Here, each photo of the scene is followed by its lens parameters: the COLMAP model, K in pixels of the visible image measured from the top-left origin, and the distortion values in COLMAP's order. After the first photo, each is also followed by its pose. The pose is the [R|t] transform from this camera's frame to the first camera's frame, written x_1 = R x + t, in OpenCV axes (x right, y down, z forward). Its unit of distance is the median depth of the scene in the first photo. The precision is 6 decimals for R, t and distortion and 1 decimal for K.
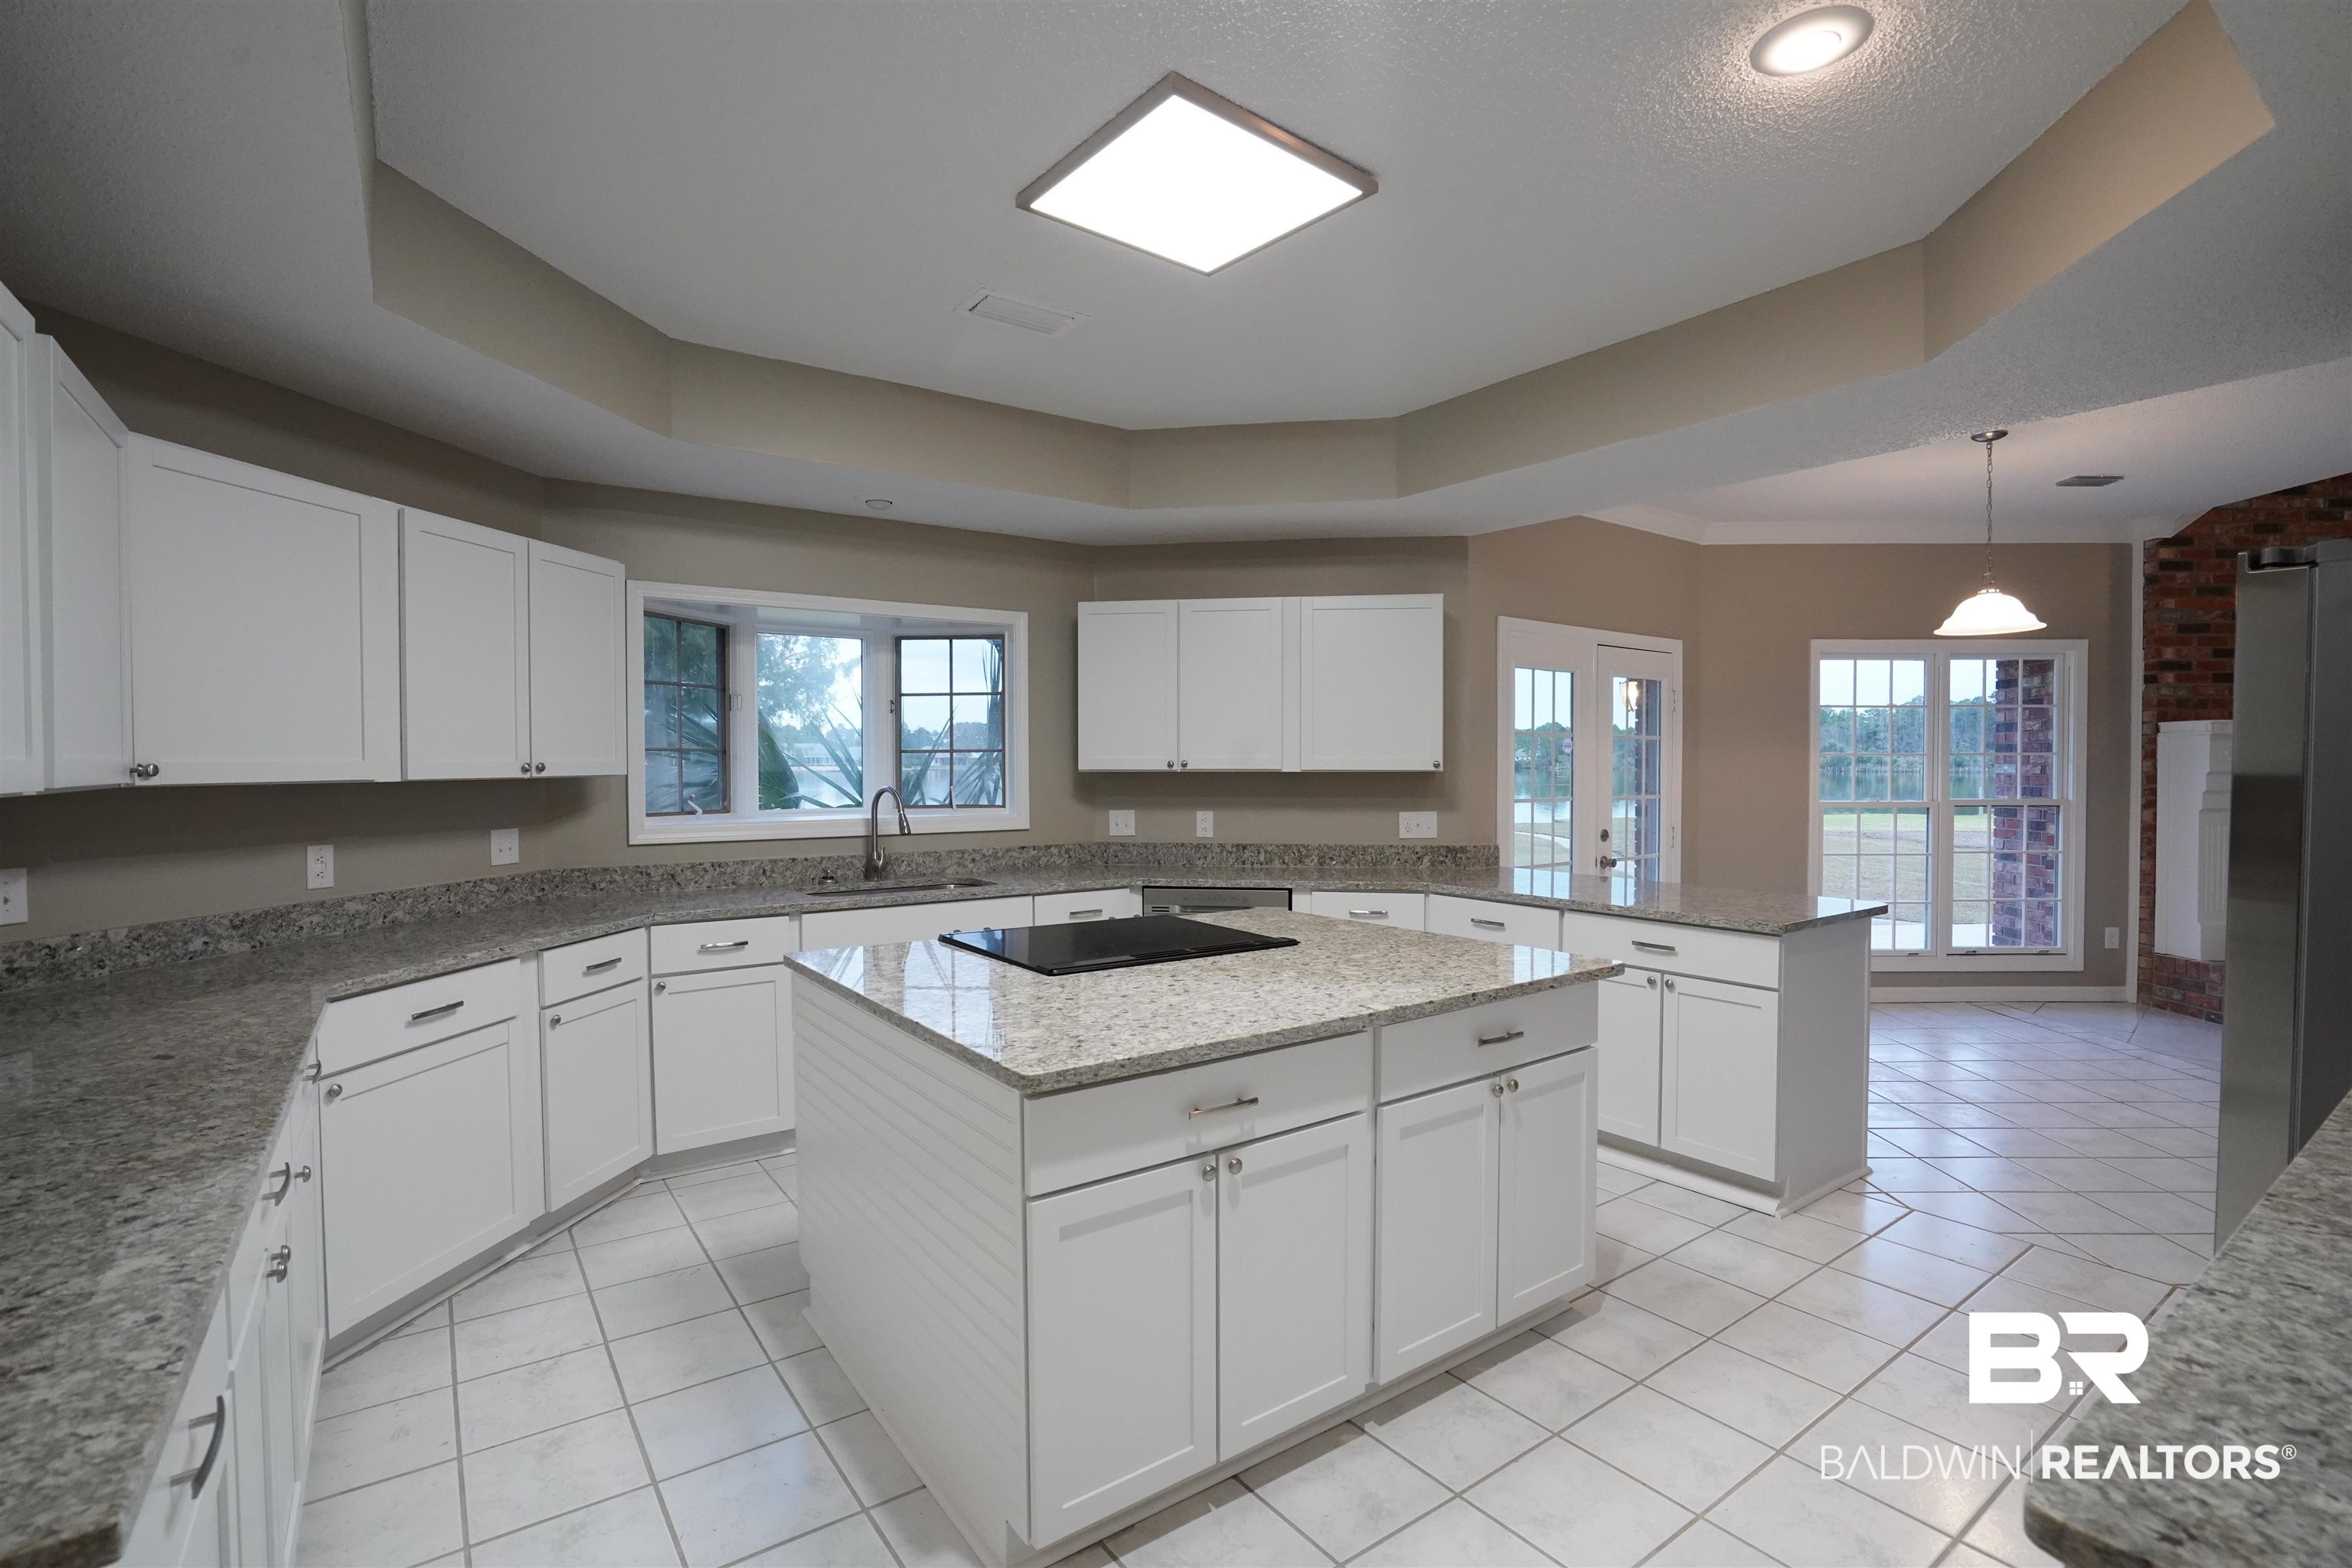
lens RADIAL K [[1089.5, 0, 1173.6], [0, 1089.5, 785.8], [0, 0, 1]] dist [-0.058247, 0.021994]
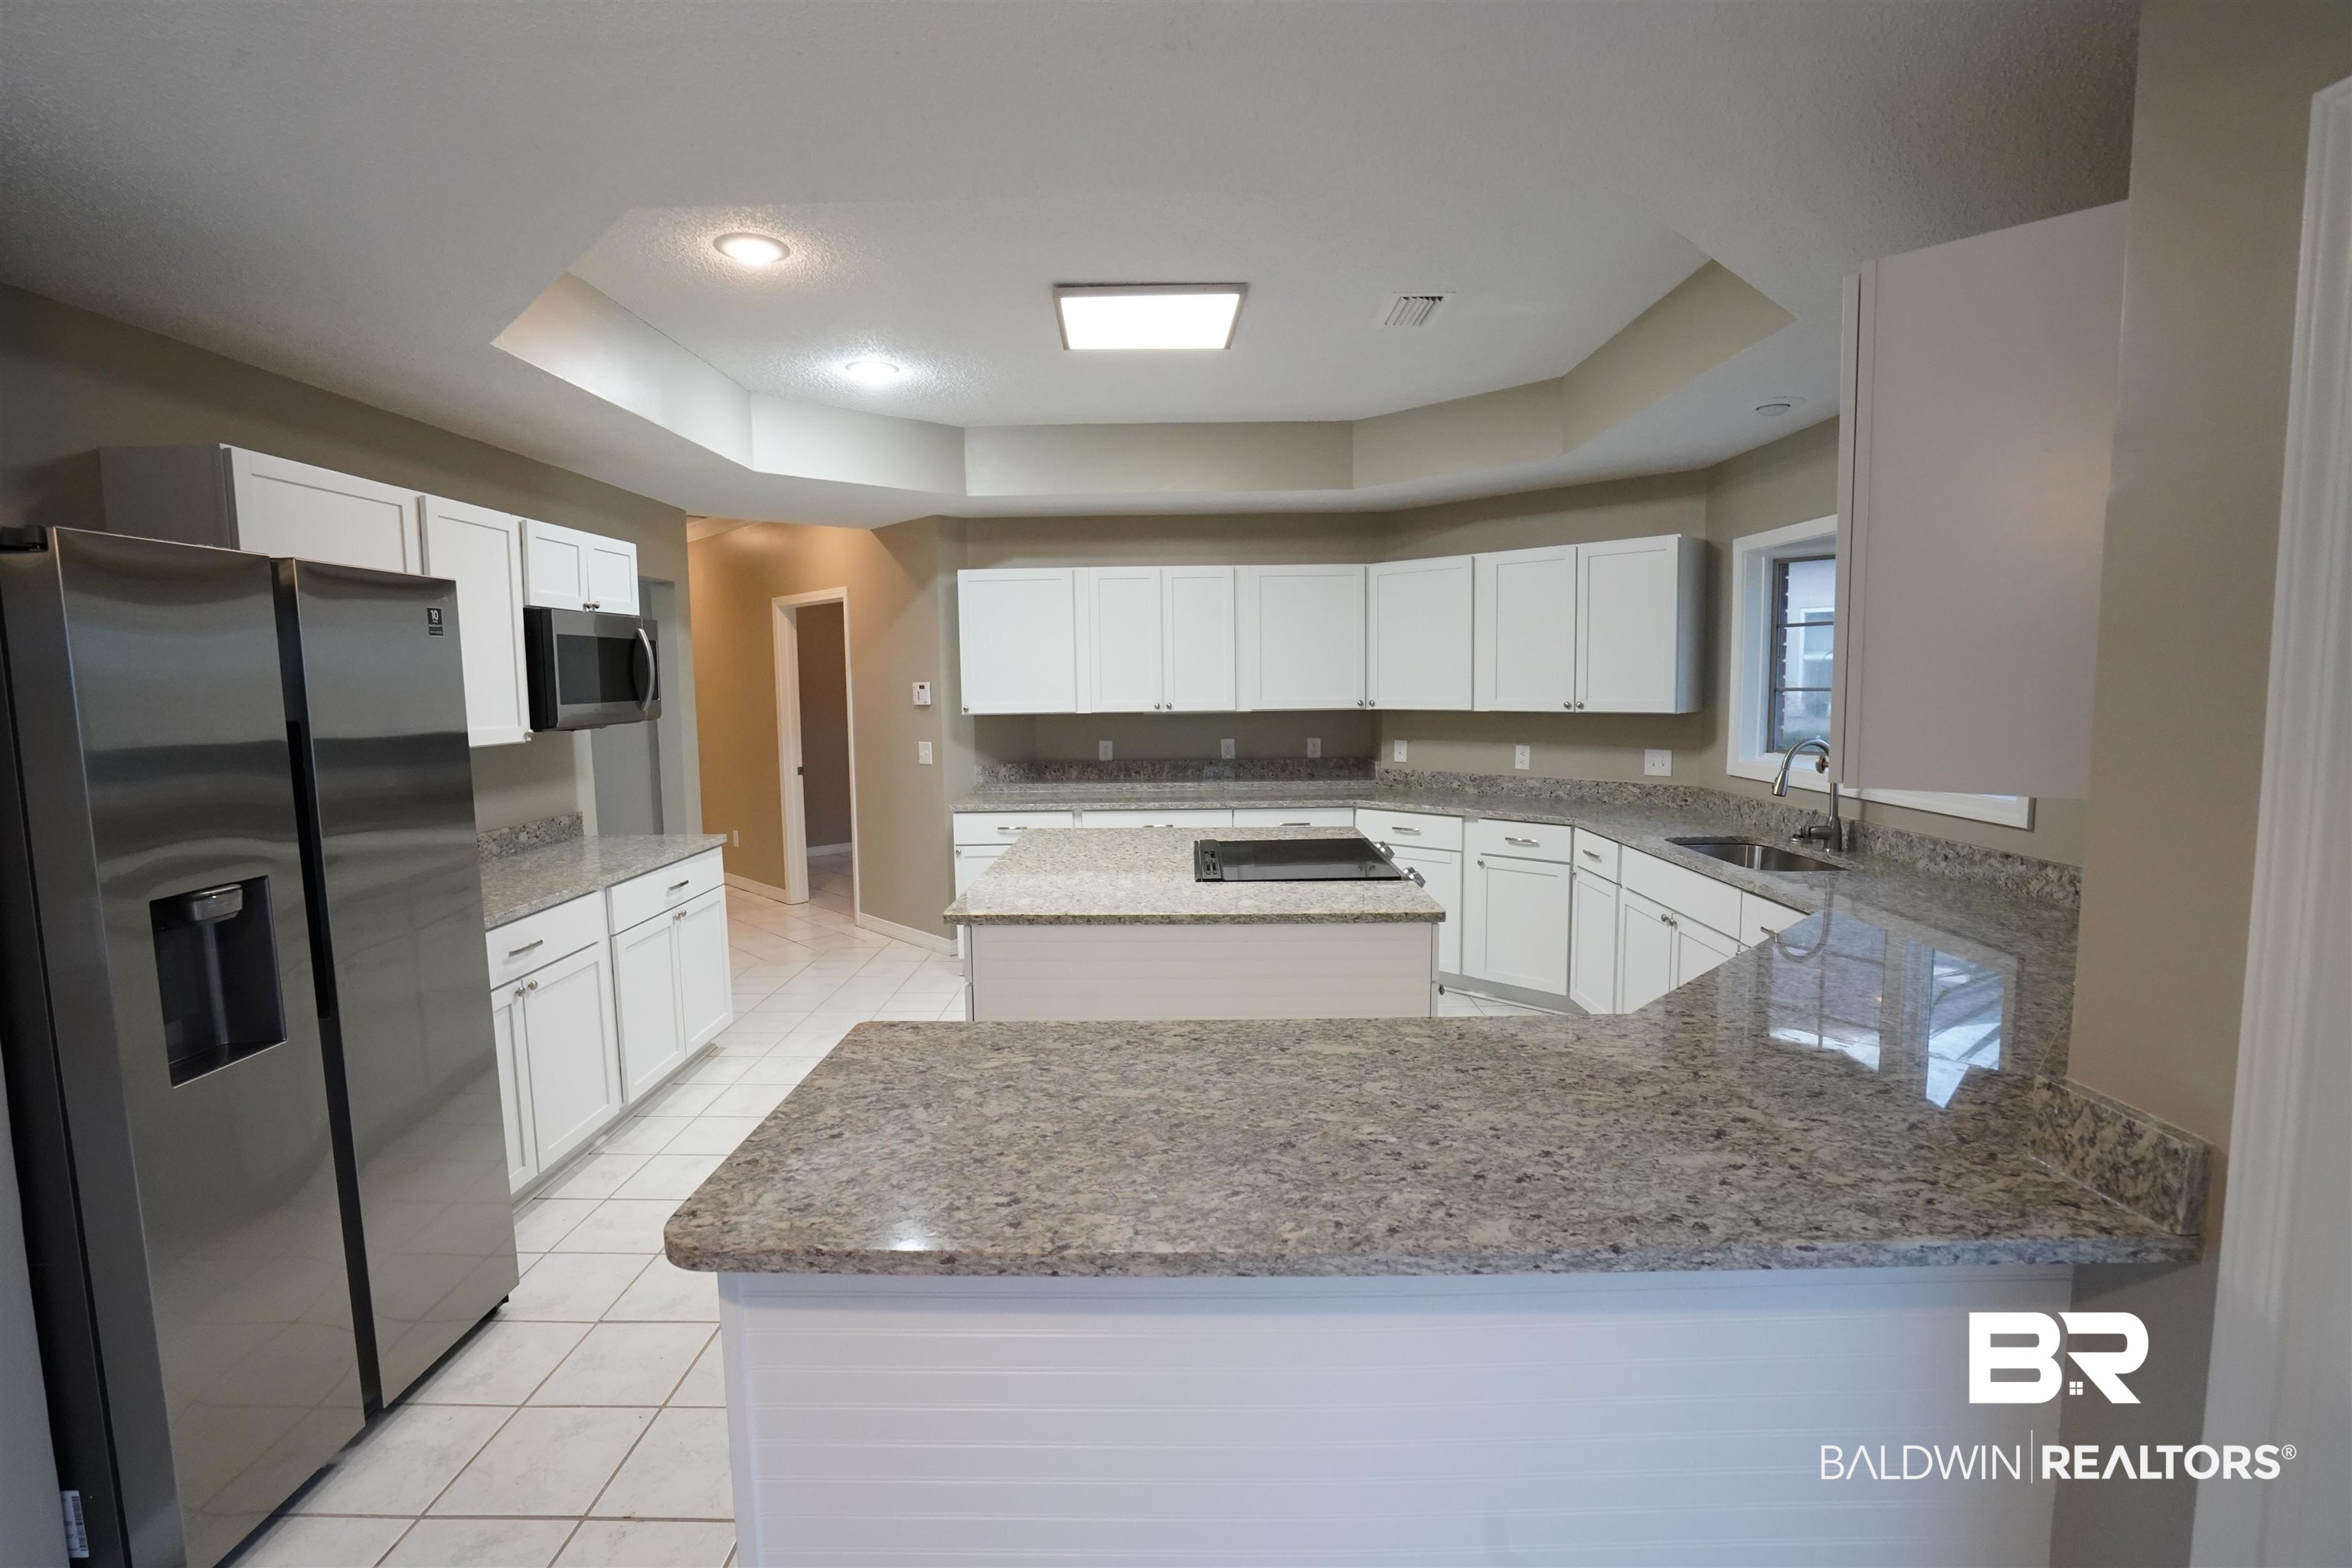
lens RADIAL K [[1089.5, 0, 1182.6], [0, 1089.5, 785.4], [0, 0, 1]] dist [-0.058247, 0.021994]
pose [[-0.582944, 0.090582, -0.807447, 0.690496], [-0.001281, 0.993663, 0.112397, -0.055546], [0.812511, 0.066556, -0.579134, 1.093269]]
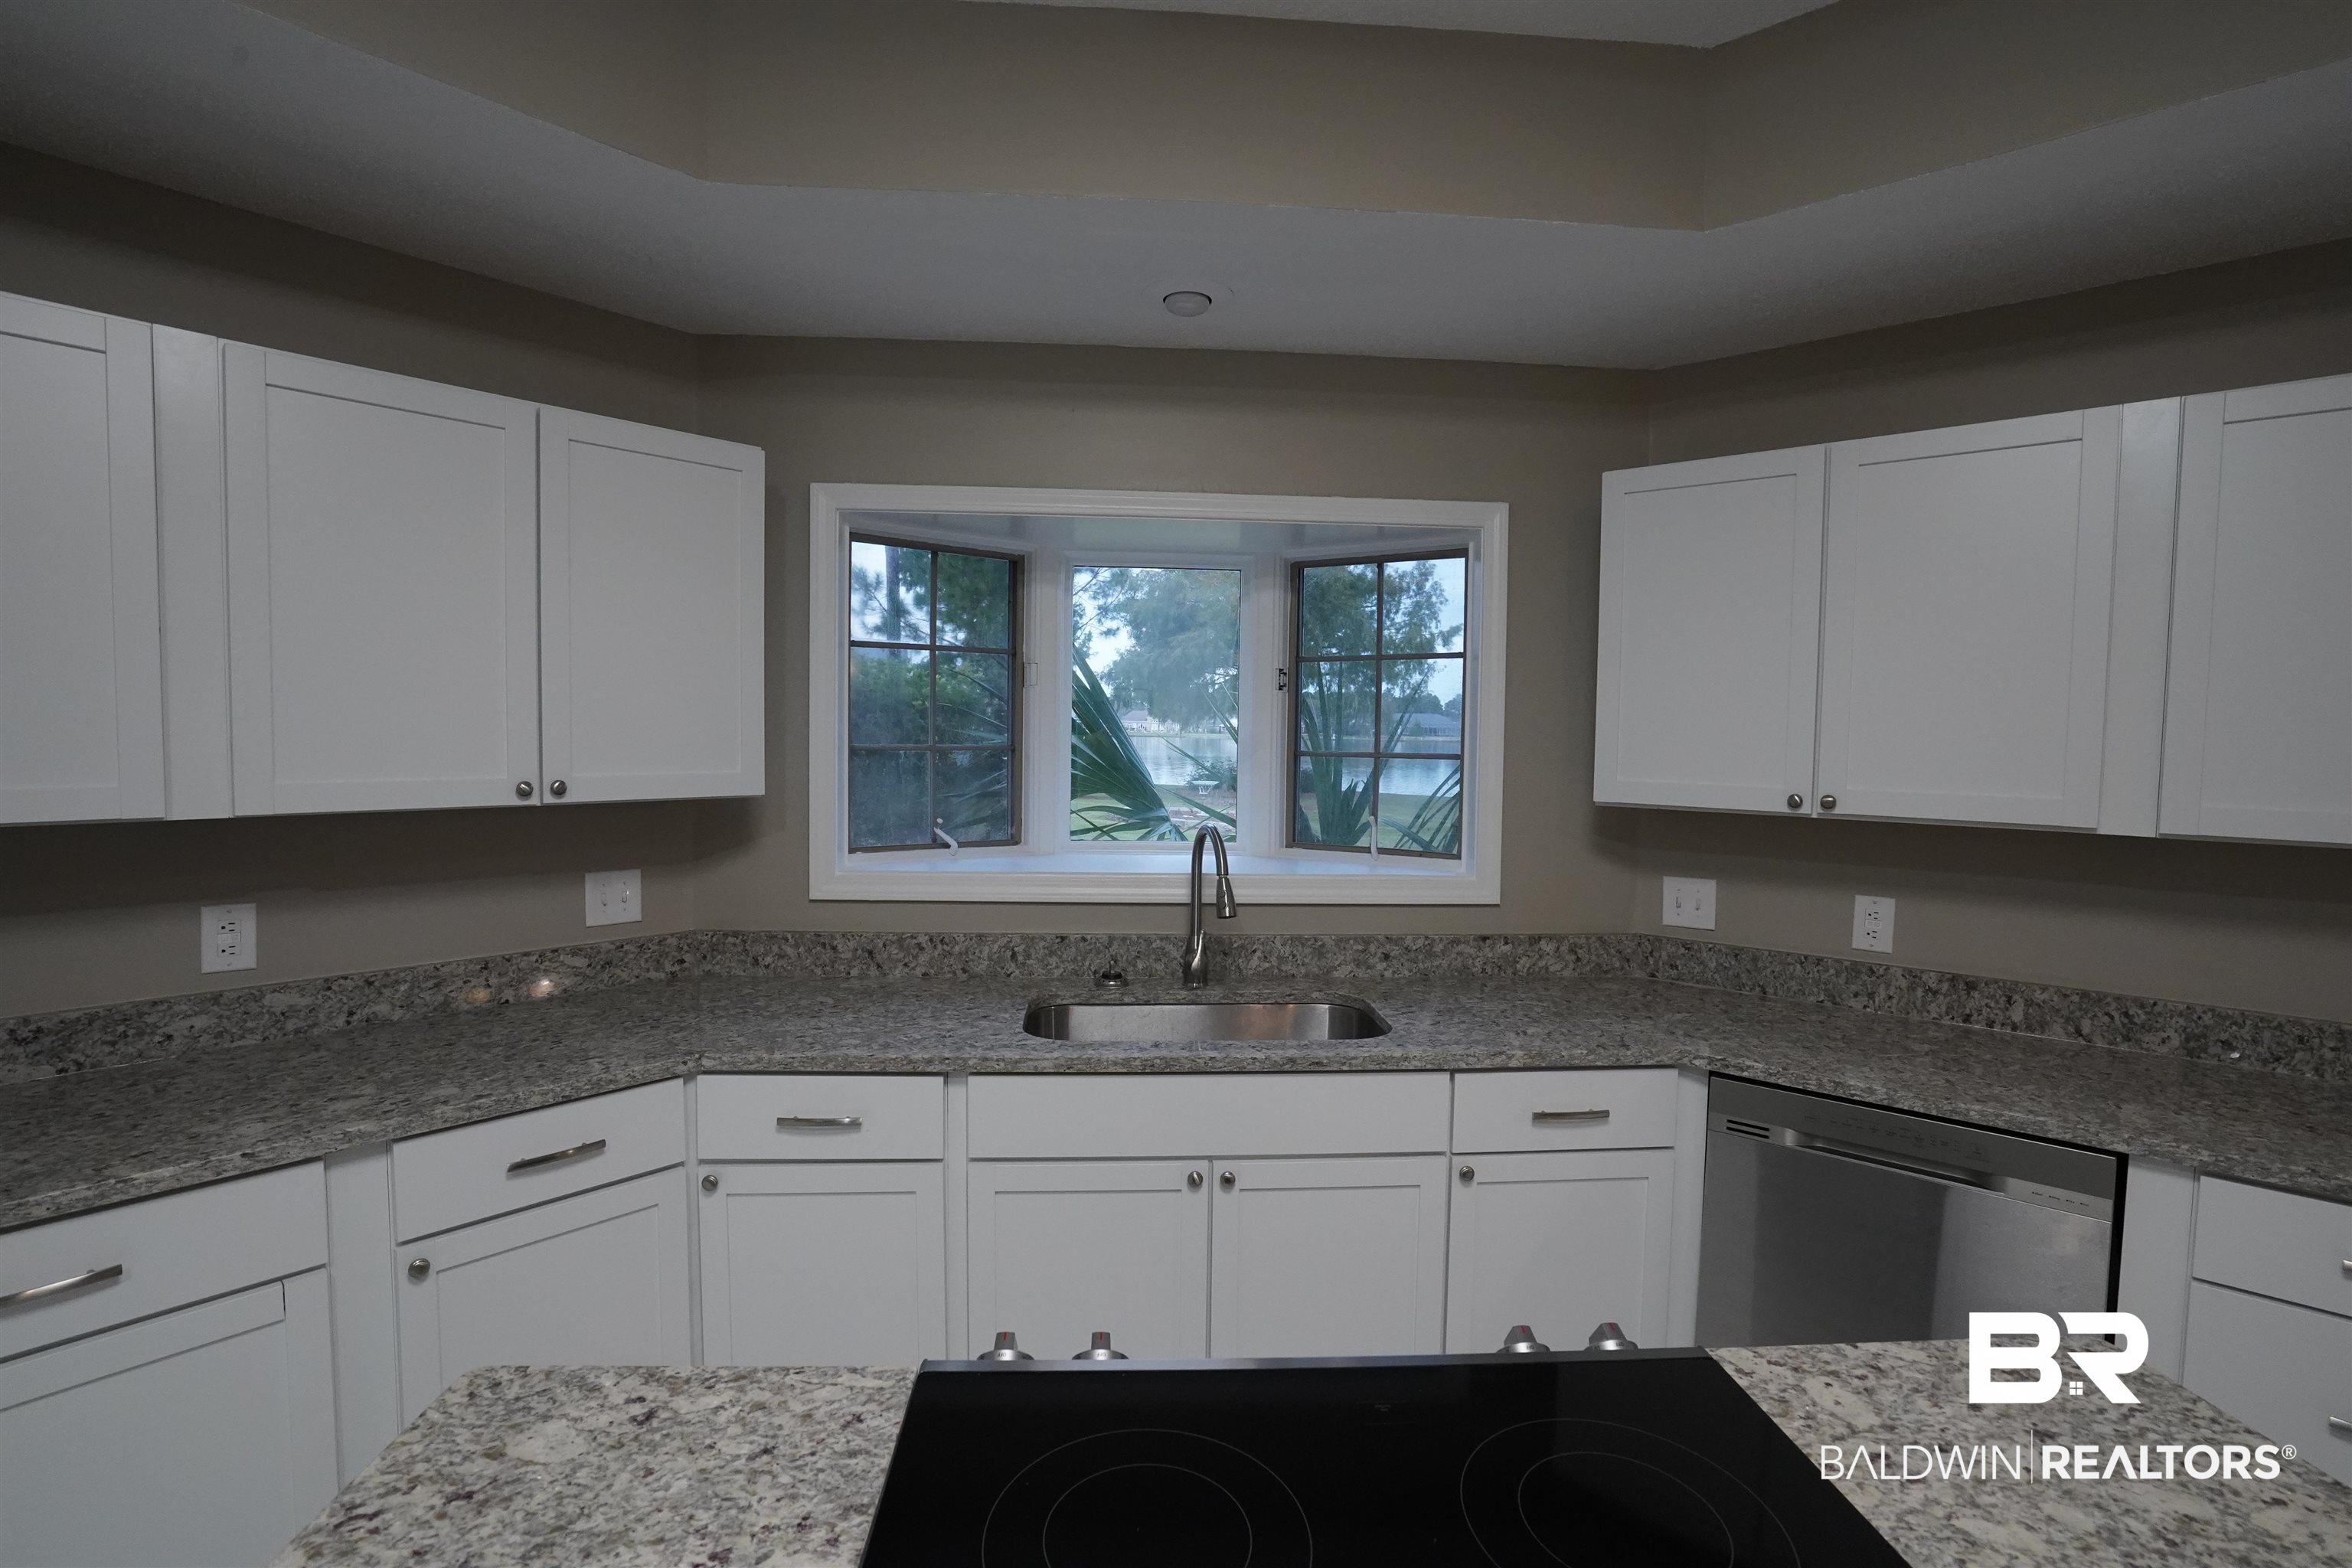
lens RADIAL K [[1089.5, 0, 1172.2], [0, 1089.5, 784.0], [0, 0, 1]] dist [-0.058247, 0.021994]
pose [[0.849282, 0.042486, -0.526227, 0.012803], [-0.029165, 0.999010, 0.033587, -0.038358], [0.527133, -0.013177, 0.849681, 0.519418]]
